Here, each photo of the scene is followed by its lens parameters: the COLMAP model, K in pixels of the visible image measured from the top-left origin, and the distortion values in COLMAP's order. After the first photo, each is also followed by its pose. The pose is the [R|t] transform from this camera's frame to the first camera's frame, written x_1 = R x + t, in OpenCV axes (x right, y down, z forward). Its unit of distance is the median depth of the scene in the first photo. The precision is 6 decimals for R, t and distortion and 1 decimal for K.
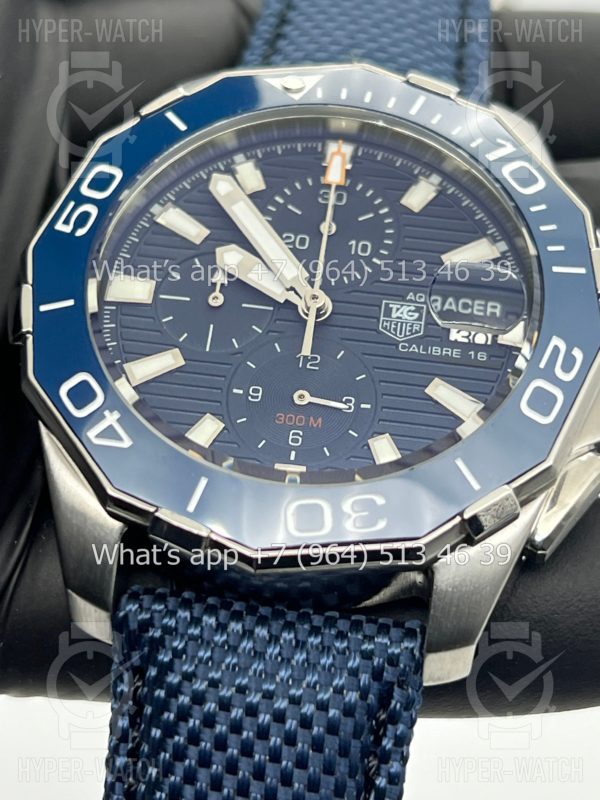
lens RADIAL K [[1847.3, 0, 300.0], [0, 1847.3, 400.0], [0, 0, 1]] dist [0.188284, 0.055579]
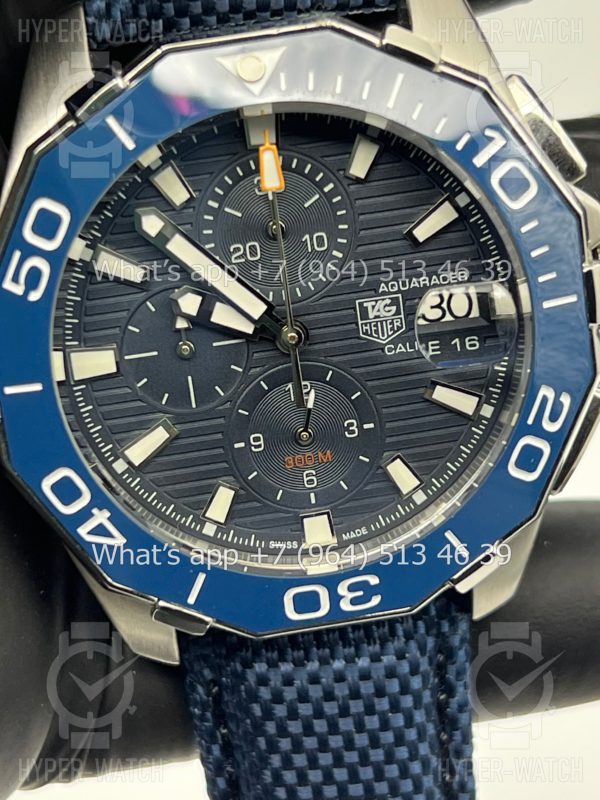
lens RADIAL K [[1847.3, 0, 300.0], [0, 1847.3, 400.0], [0, 0, 1]] dist [0.188284, 0.055579]
pose [[0.960741, -0.276120, 0.027106, -0.022166], [0.187873, 0.719343, 0.668767, -0.658321], [-0.204158, -0.637420, 0.742977, 0.274925]]
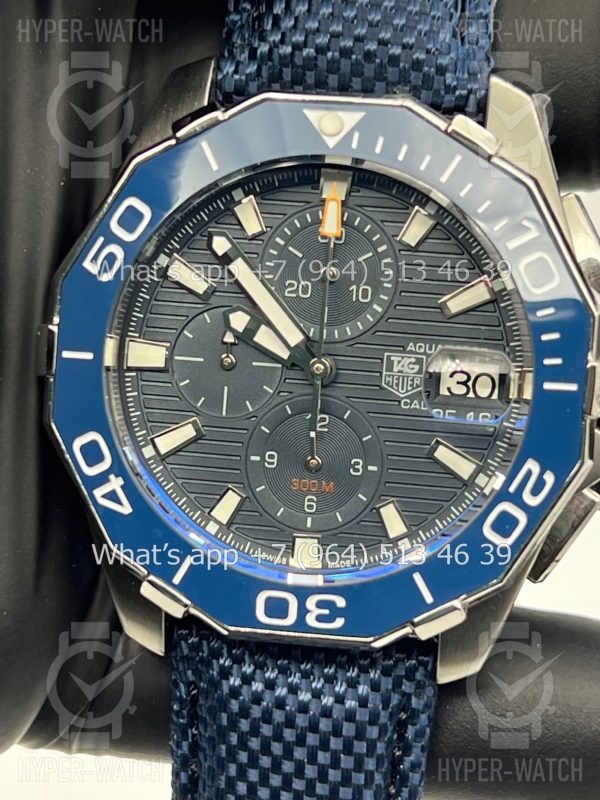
lens RADIAL K [[1847.3, 0, 300.0], [0, 1847.3, 400.0], [0, 0, 1]] dist [0.188284, 0.055579]
pose [[0.992991, -0.053311, -0.105486, 0.107266], [0.098963, 0.862979, 0.495452, -0.560114], [0.064620, -0.502419, 0.862206, 0.078253]]
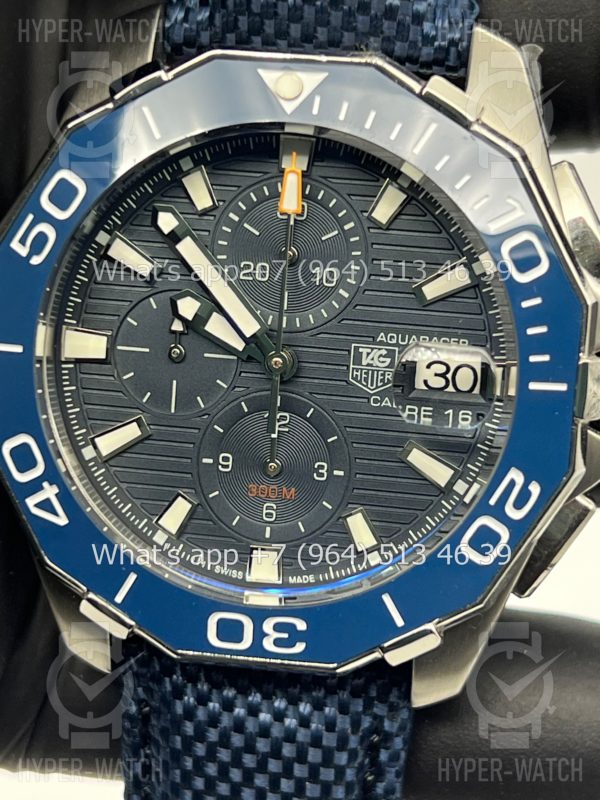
lens RADIAL K [[1847.3, 0, 300.0], [0, 1847.3, 400.0], [0, 0, 1]] dist [0.188284, 0.055579]
pose [[0.990997, -0.046704, -0.125476, 0.135586], [0.108880, 0.826522, 0.552275, -0.552439], [0.077915, -0.560964, 0.824165, 0.215061]]
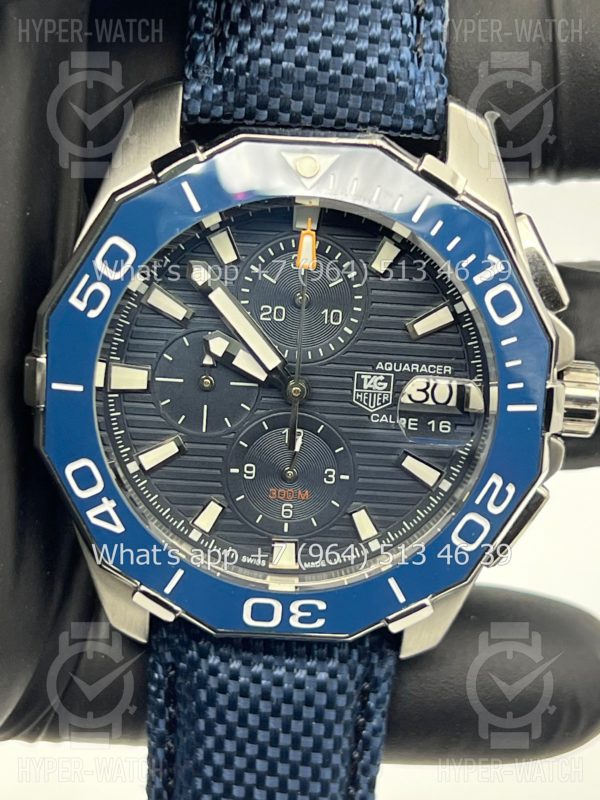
lens RADIAL K [[1847.3, 0, 300.0], [0, 1847.3, 400.0], [0, 0, 1]] dist [0.188284, 0.055579]
pose [[0.997234, -0.071809, 0.019194, -0.011396], [0.042159, 0.759104, 0.649603, -0.776581], [-0.061218, -0.646997, 0.760031, 0.139654]]
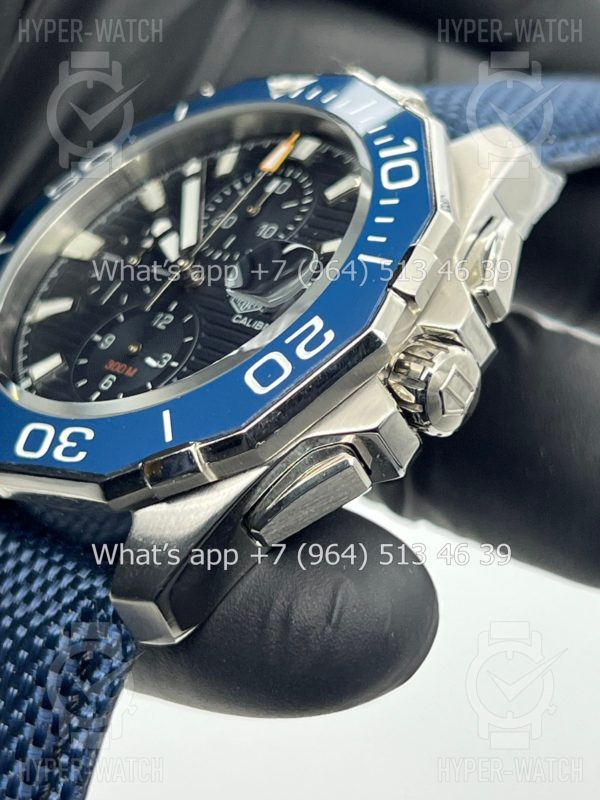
lens RADIAL K [[1847.3, 0, 300.0], [0, 1847.3, 400.0], [0, 0, 1]] dist [0.188284, 0.055579]
pose [[0.767217, 0.143811, -0.625057, 0.712161], [-0.226140, 0.972608, -0.053798, 0.059823], [0.600199, 0.182625, 0.778723, 0.242490]]
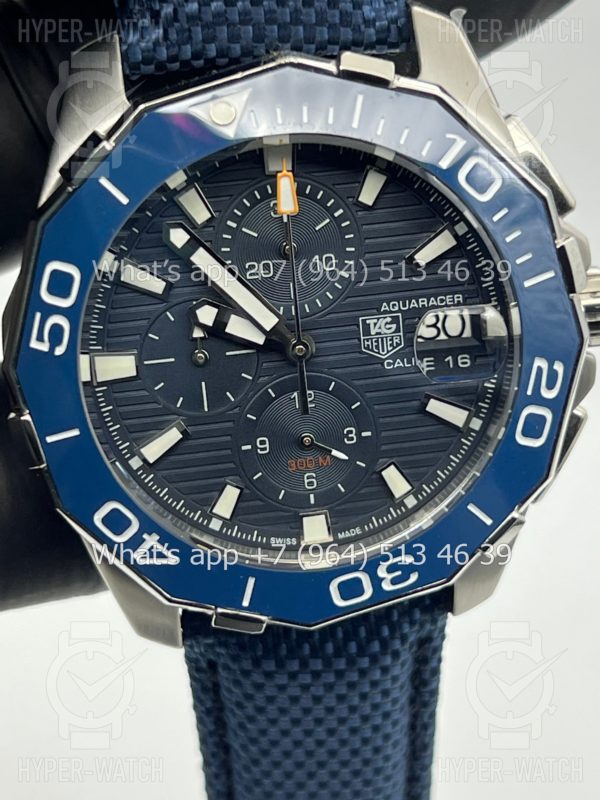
lens RADIAL K [[1847.3, 0, 300.0], [0, 1847.3, 400.0], [0, 0, 1]] dist [0.188284, 0.055579]
pose [[0.969126, -0.241095, 0.051647, -0.050951], [0.145737, 0.729075, 0.668737, -0.713926], [-0.198884, -0.640564, 0.741703, 0.221503]]
